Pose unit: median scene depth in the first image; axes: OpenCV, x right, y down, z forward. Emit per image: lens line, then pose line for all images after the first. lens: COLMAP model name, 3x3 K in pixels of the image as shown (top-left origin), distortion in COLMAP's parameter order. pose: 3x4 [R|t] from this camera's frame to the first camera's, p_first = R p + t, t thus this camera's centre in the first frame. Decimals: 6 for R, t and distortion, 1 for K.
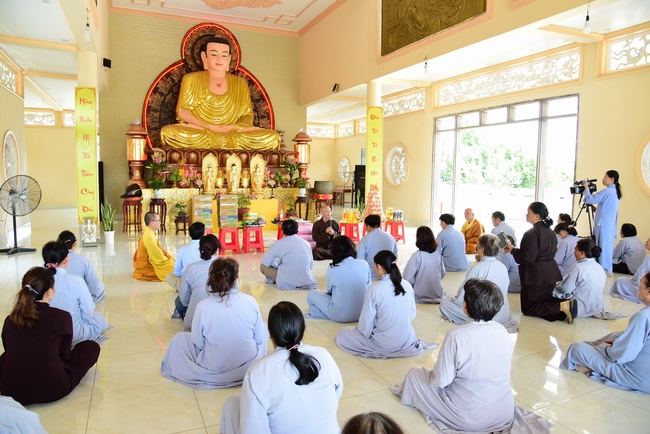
lens RADIAL K [[452.1, 0, 325.0], [0, 452.1, 217.0], [0, 0, 1]] dist [-0.100425, 0.062485]
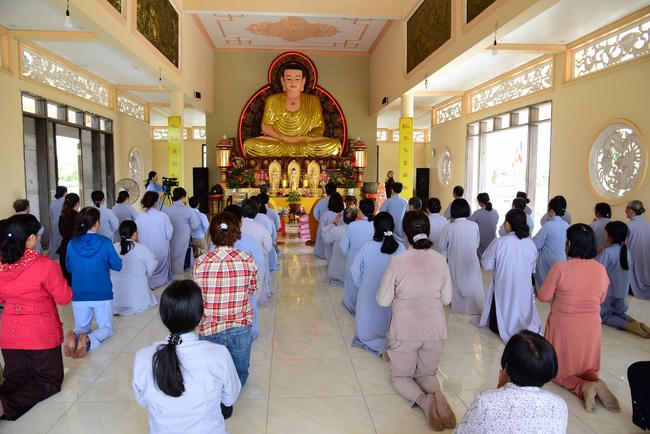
lens RADIAL K [[452.1, 0, 325.0], [0, 452.1, 217.0], [0, 0, 1]] dist [-0.100425, 0.062485]
pose [[0.943177, 0.022186, -0.331548, 0.286514], [-0.023899, 0.999714, -0.001092, 0.013808], [0.331429, 0.008954, 0.943438, -0.137332]]
